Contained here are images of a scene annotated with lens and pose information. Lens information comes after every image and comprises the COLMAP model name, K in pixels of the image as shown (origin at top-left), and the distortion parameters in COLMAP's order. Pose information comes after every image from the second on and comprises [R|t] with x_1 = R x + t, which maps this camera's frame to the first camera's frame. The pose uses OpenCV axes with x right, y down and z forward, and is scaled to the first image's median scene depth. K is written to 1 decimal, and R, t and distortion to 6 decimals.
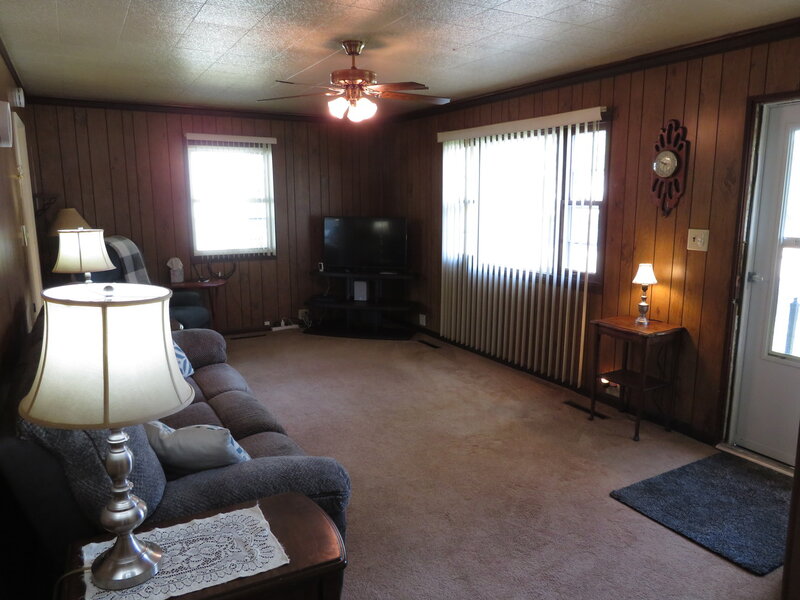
lens RADIAL K [[573.2, 0, 396.8], [0, 573.2, 298.2], [0, 0, 1]] dist [-0.002750, 0.007283]
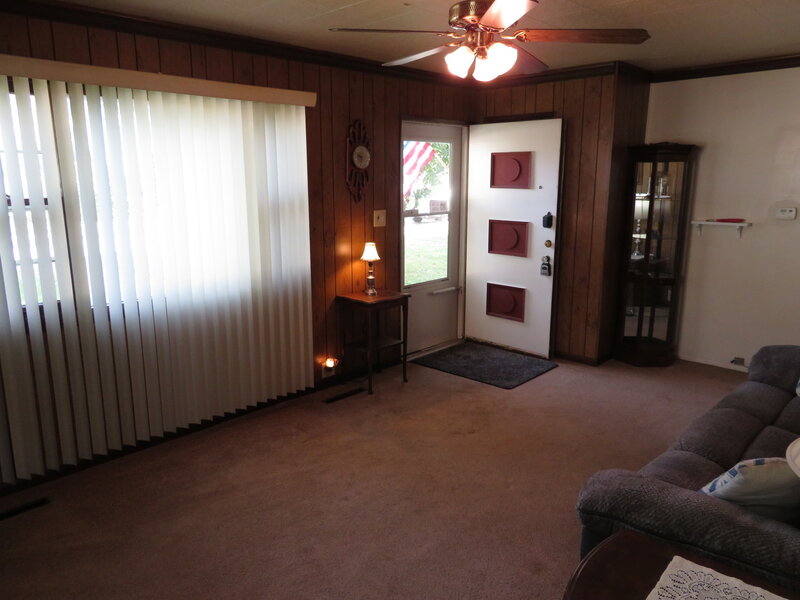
lens RADIAL K [[573.2, 0, 394.3], [0, 573.2, 300.5], [0, 0, 1]] dist [-0.002750, 0.007283]
pose [[-0.284362, -0.197421, 0.938170, -0.639514], [0.178323, 0.950600, 0.254087, -0.216694], [-0.941987, 0.239550, -0.235110, 1.149125]]
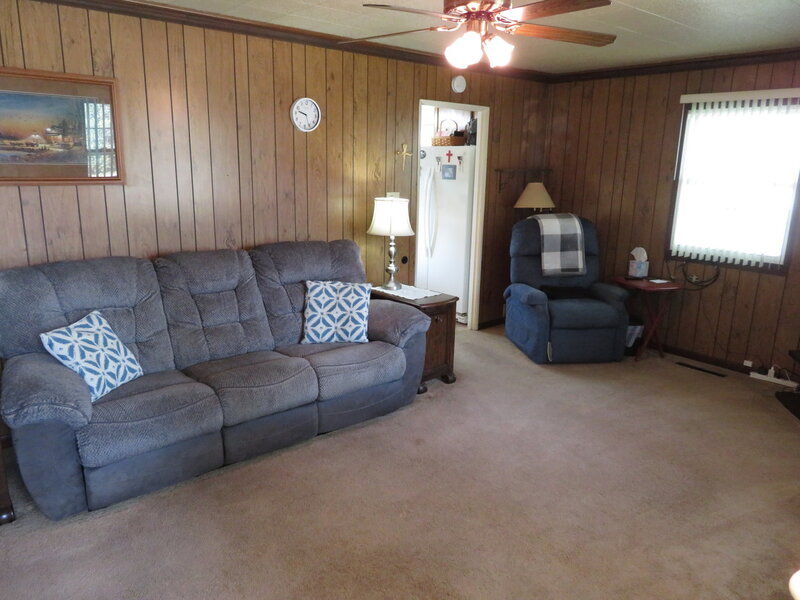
lens RADIAL K [[573.2, 0, 399.3], [0, 573.2, 300.4], [0, 0, 1]] dist [-0.002750, 0.007283]
pose [[0.185297, 0.245268, -0.951582, 0.552844], [-0.190721, 0.958915, 0.210020, -0.154699], [0.963997, 0.142571, 0.224462, 0.692567]]
